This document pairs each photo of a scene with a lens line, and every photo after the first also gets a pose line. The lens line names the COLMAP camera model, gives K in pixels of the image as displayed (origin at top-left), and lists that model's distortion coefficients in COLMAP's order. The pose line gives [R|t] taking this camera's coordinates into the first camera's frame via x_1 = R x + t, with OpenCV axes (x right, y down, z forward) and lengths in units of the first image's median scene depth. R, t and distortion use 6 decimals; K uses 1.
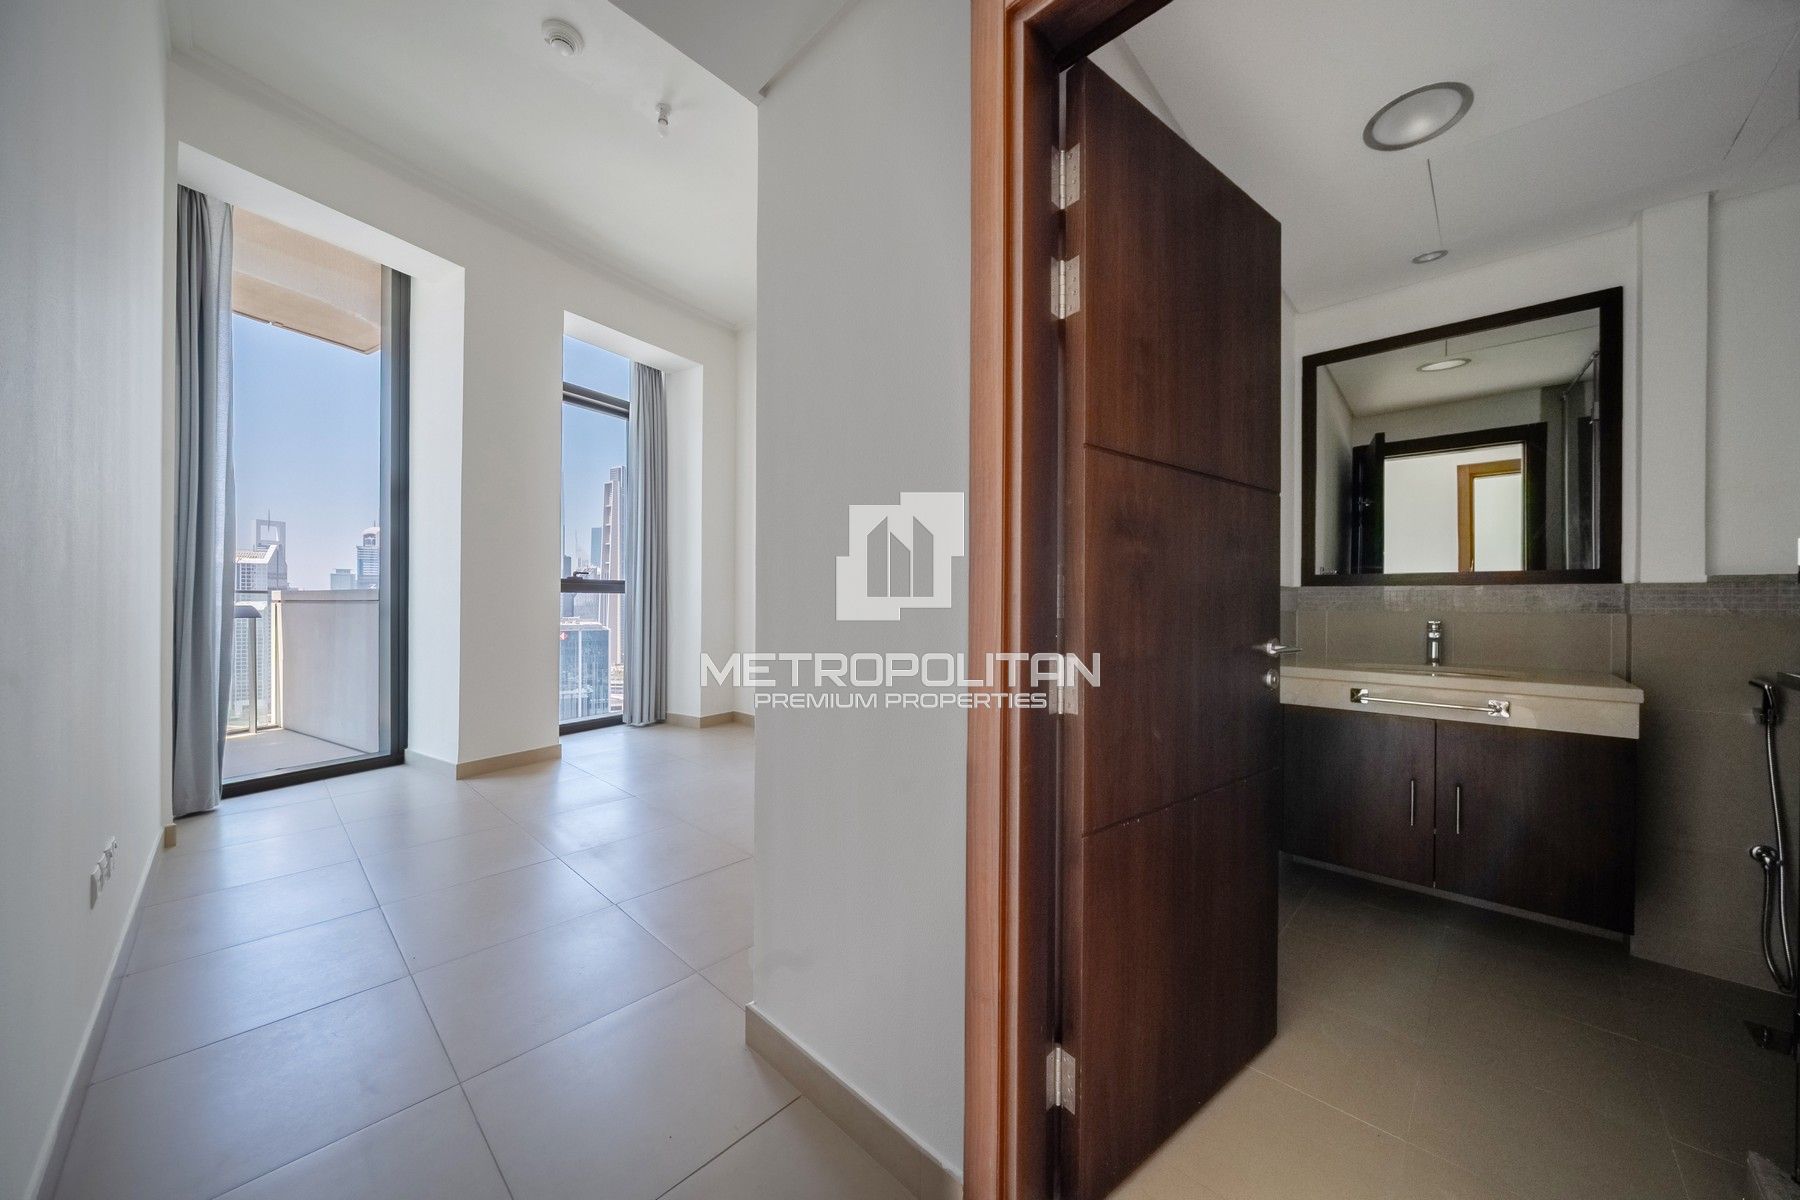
lens RADIAL K [[630.6, 0, 896.5], [0, 630.6, 603.3], [0, 0, 1]] dist [-0.005885, 0.000437]
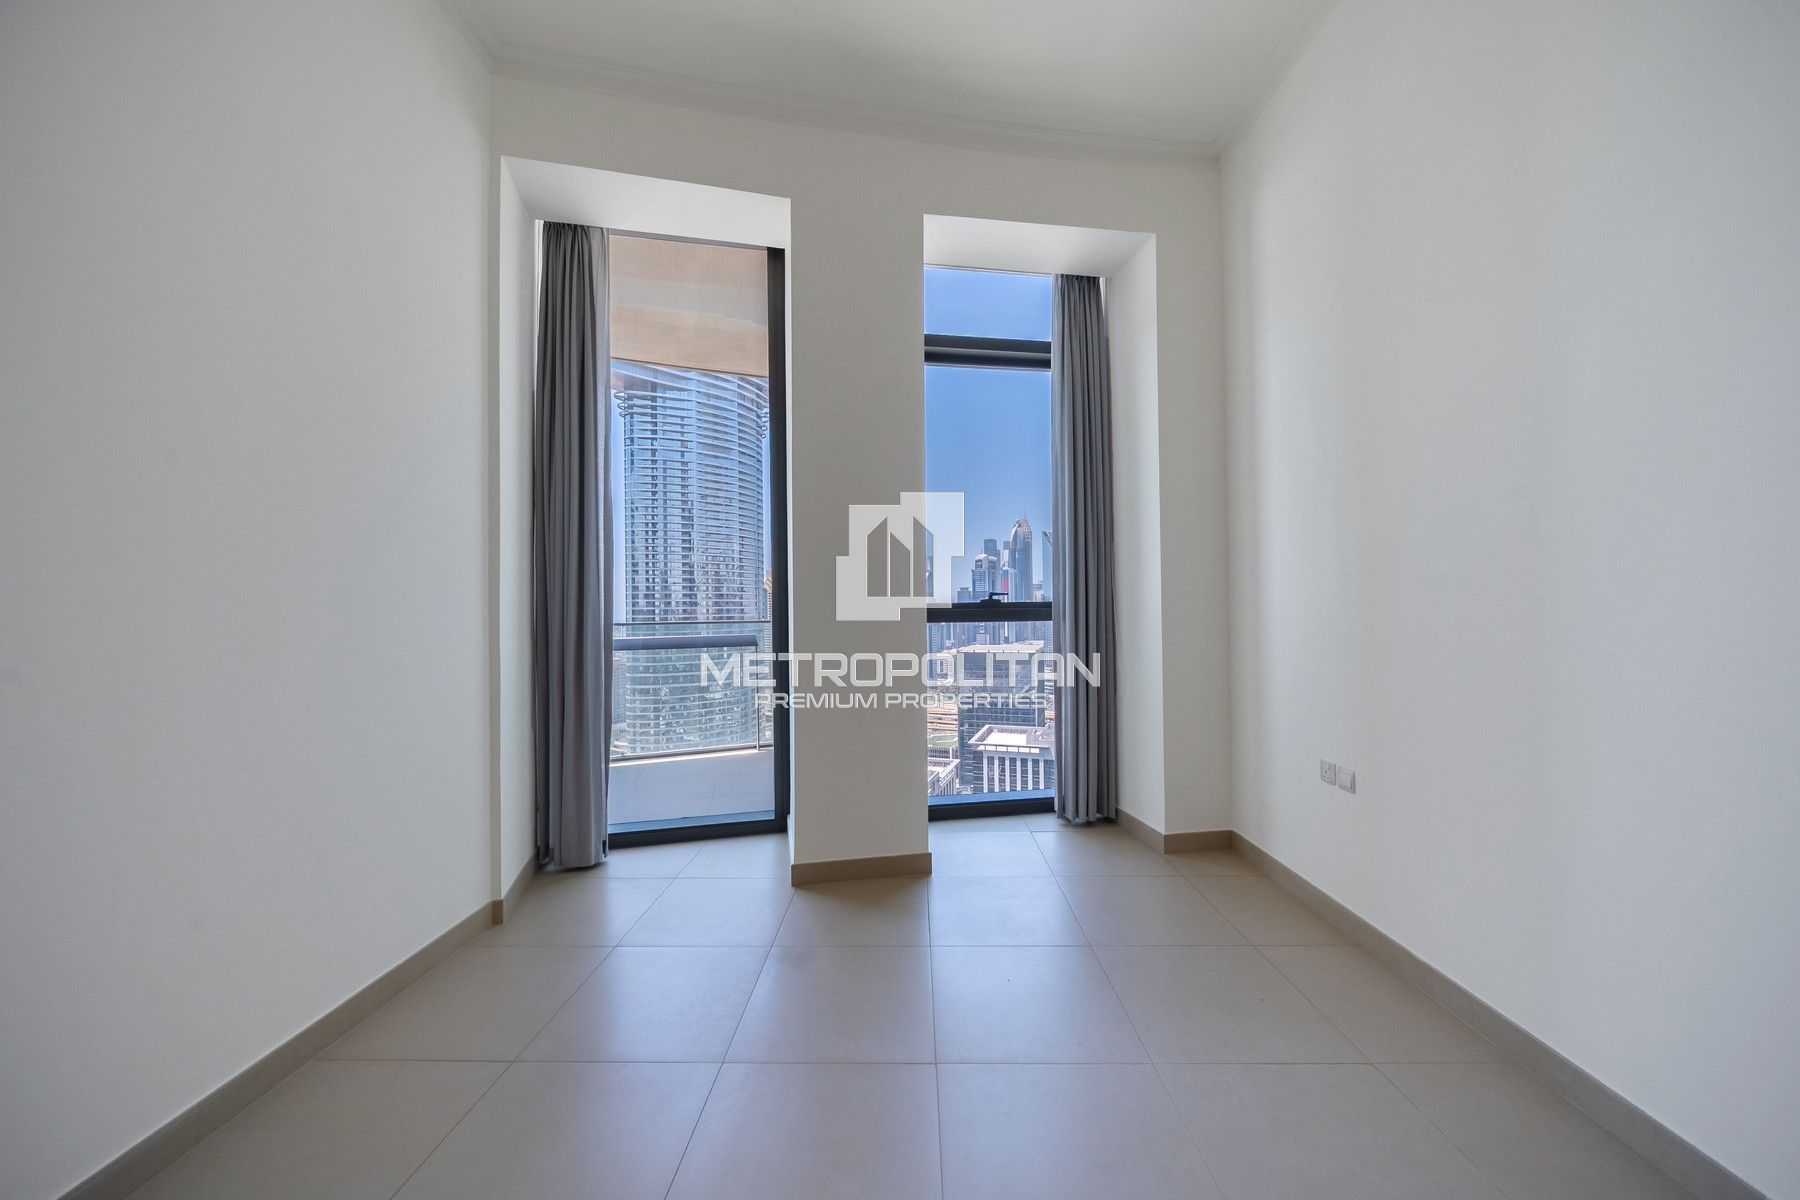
lens RADIAL K [[614.8, 0, 897.2], [0, 614.8, 601.4], [0, 0, 1]] dist [0.000016, 0.000063]
pose [[0.665322, -0.025211, -0.746131, -0.049598], [0.015426, 0.999681, -0.020022, -0.027774], [0.746397, 0.001811, 0.665499, 0.466168]]
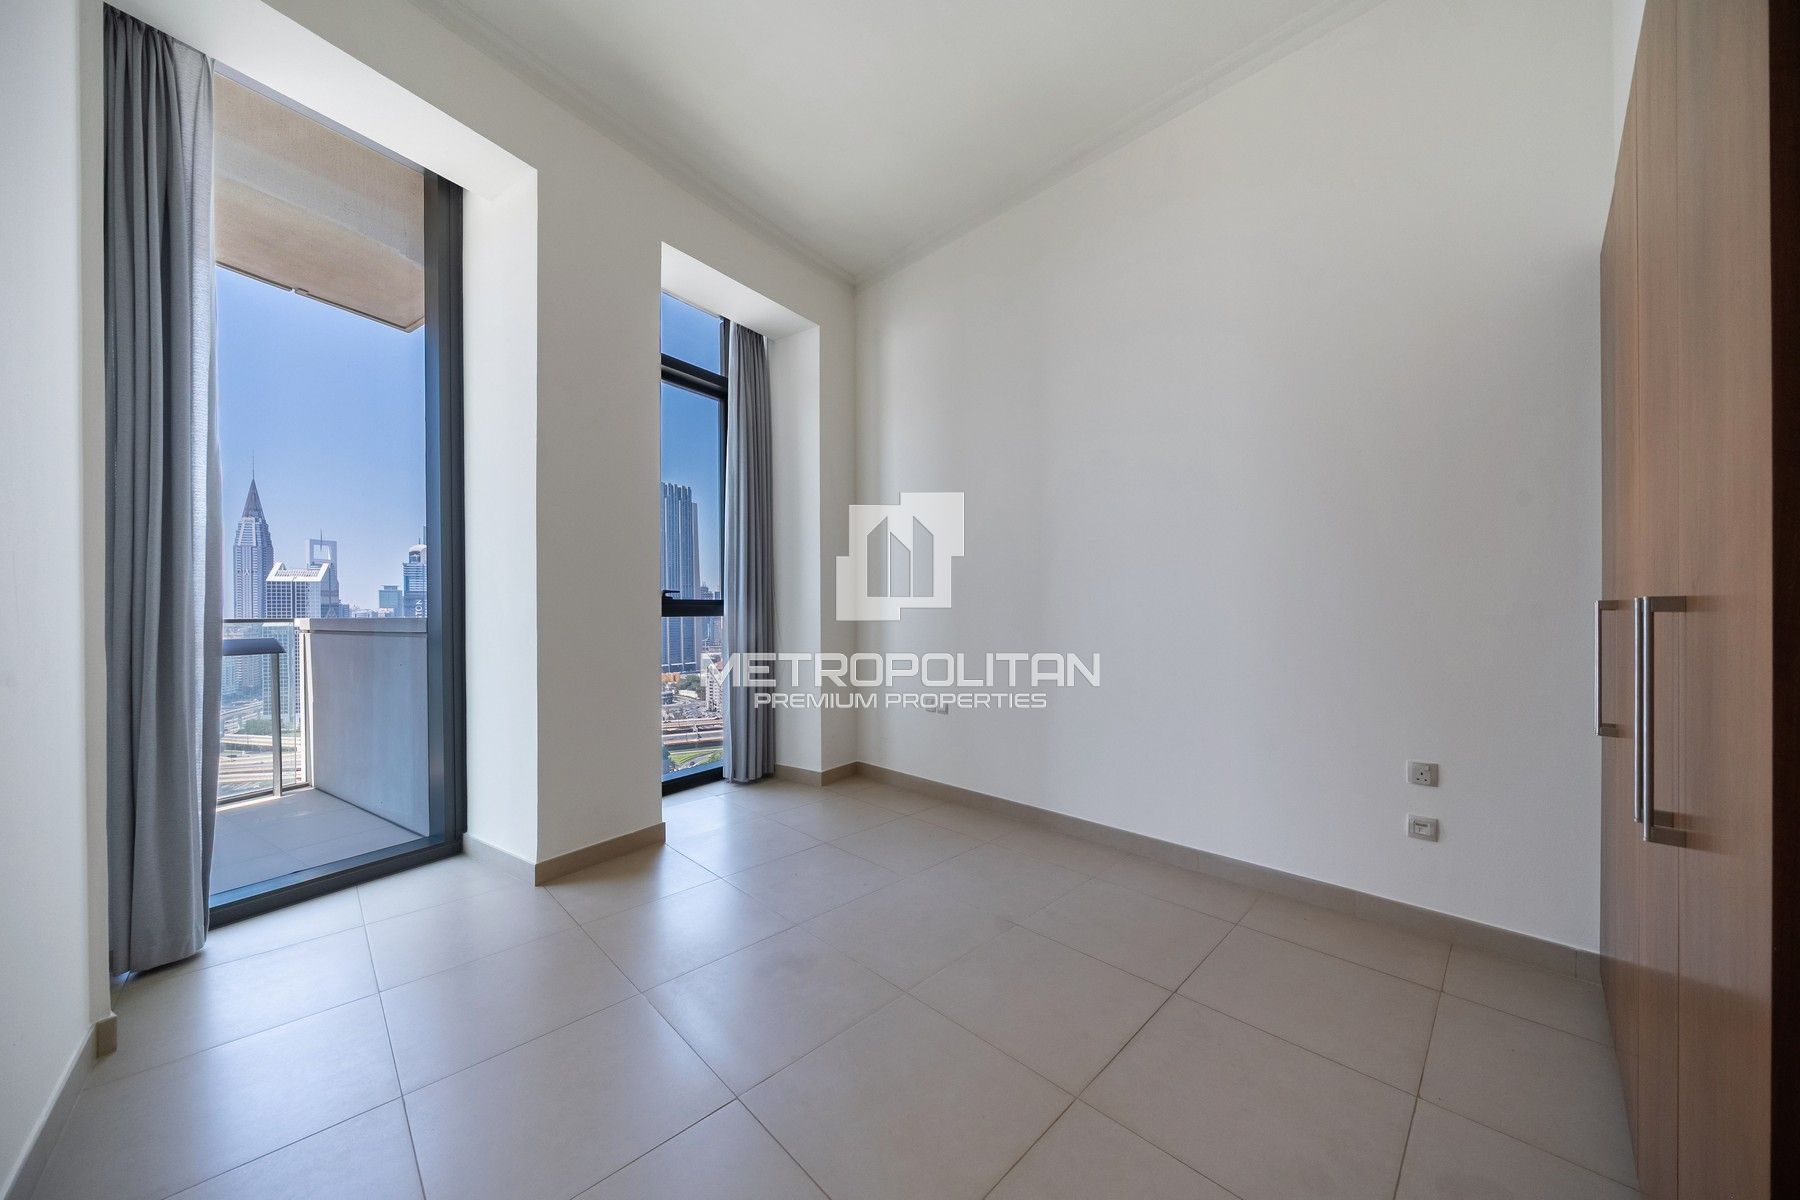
lens RADIAL K [[626.9, 0, 893.8], [0, 626.9, 614.3], [0, 0, 1]] dist [-0.006006, 0.000415]
pose [[0.998918, -0.011581, -0.045035, -0.194974], [0.011723, 0.999927, 0.002870, -0.018981], [0.044999, -0.003395, 0.998981, 0.234057]]
